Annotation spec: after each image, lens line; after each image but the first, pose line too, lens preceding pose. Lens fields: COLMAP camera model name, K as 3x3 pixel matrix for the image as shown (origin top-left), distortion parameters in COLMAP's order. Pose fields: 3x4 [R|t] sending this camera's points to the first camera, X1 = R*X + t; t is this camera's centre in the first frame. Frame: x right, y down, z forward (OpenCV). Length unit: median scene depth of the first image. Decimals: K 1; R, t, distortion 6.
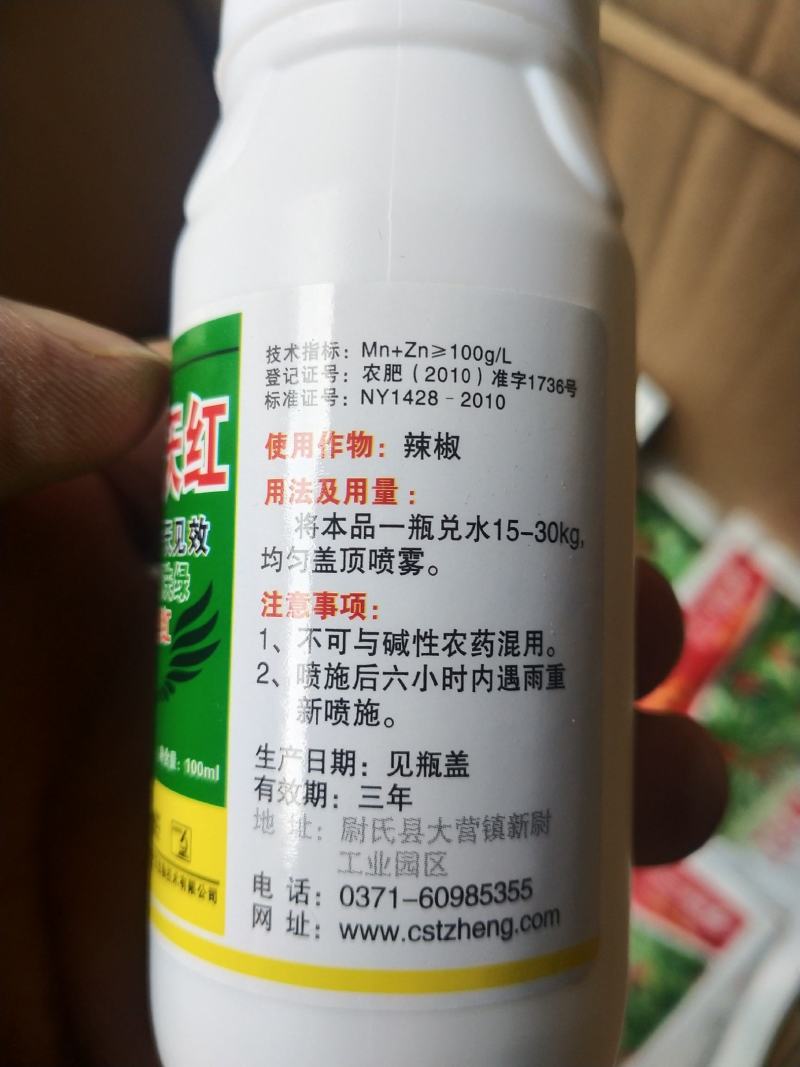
lens RADIAL K [[956.9, 0, 359.3], [0, 956.9, 541.6], [0, 0, 1]] dist [0.088452, -0.351866]
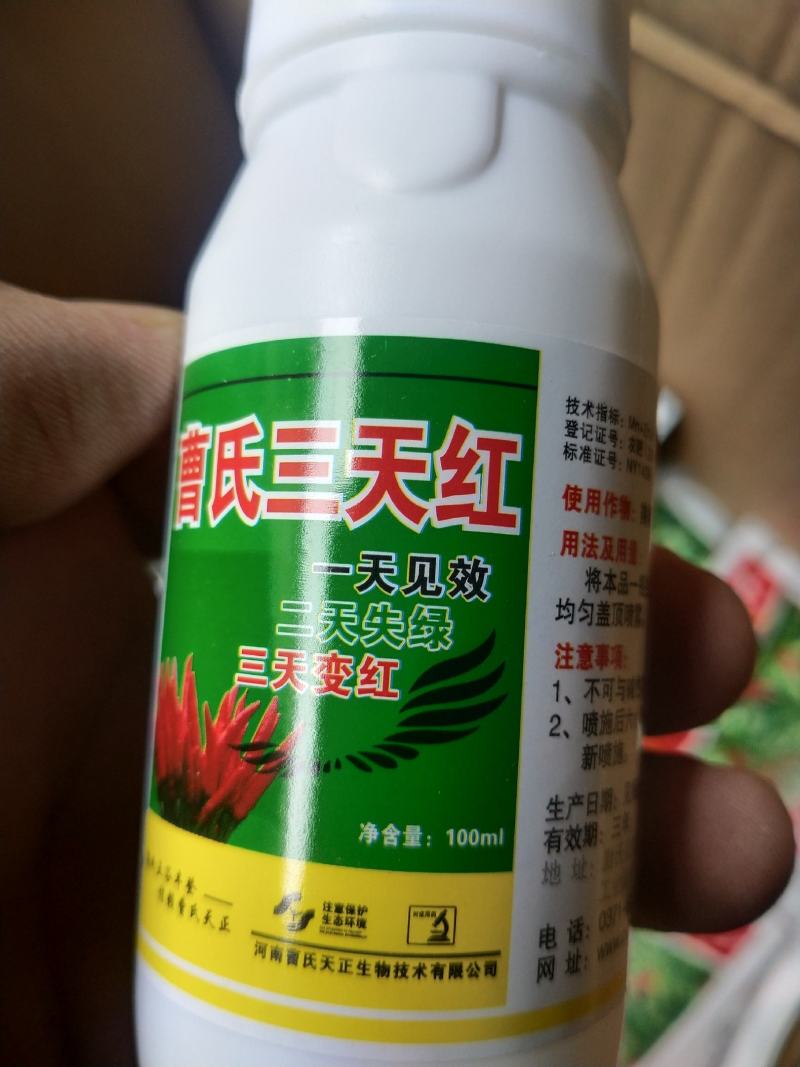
lens RADIAL K [[956.9, 0, 359.3], [0, 956.9, 541.6], [0, 0, 1]] dist [0.088452, -0.351866]
pose [[0.537342, 0.062363, 0.841056, -1.065639], [-0.090947, 0.995732, -0.015727, -0.018562], [-0.838446, -0.068041, 0.540720, 0.649081]]
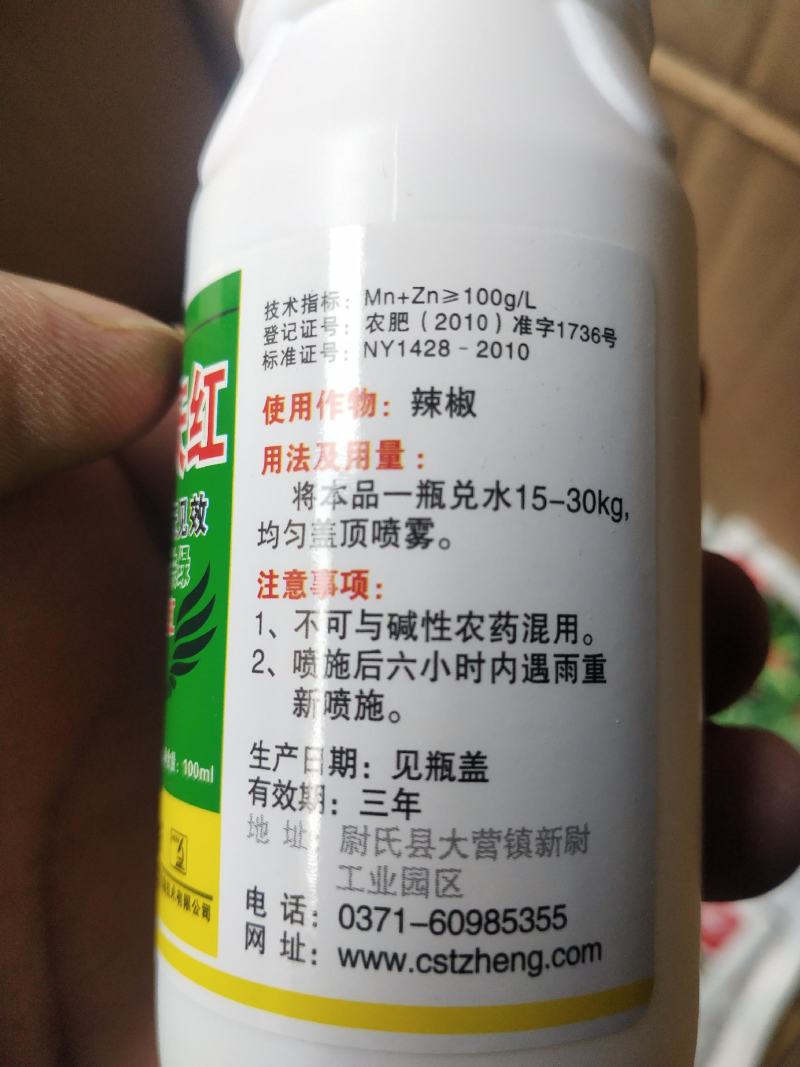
lens RADIAL K [[956.9, 0, 359.3], [0, 956.9, 541.6], [0, 0, 1]] dist [0.088452, -0.351866]
pose [[0.992536, -0.008687, -0.121643, 0.103653], [0.003678, 0.999138, -0.041342, 0.062977], [0.121897, 0.040586, 0.991713, 0.119934]]
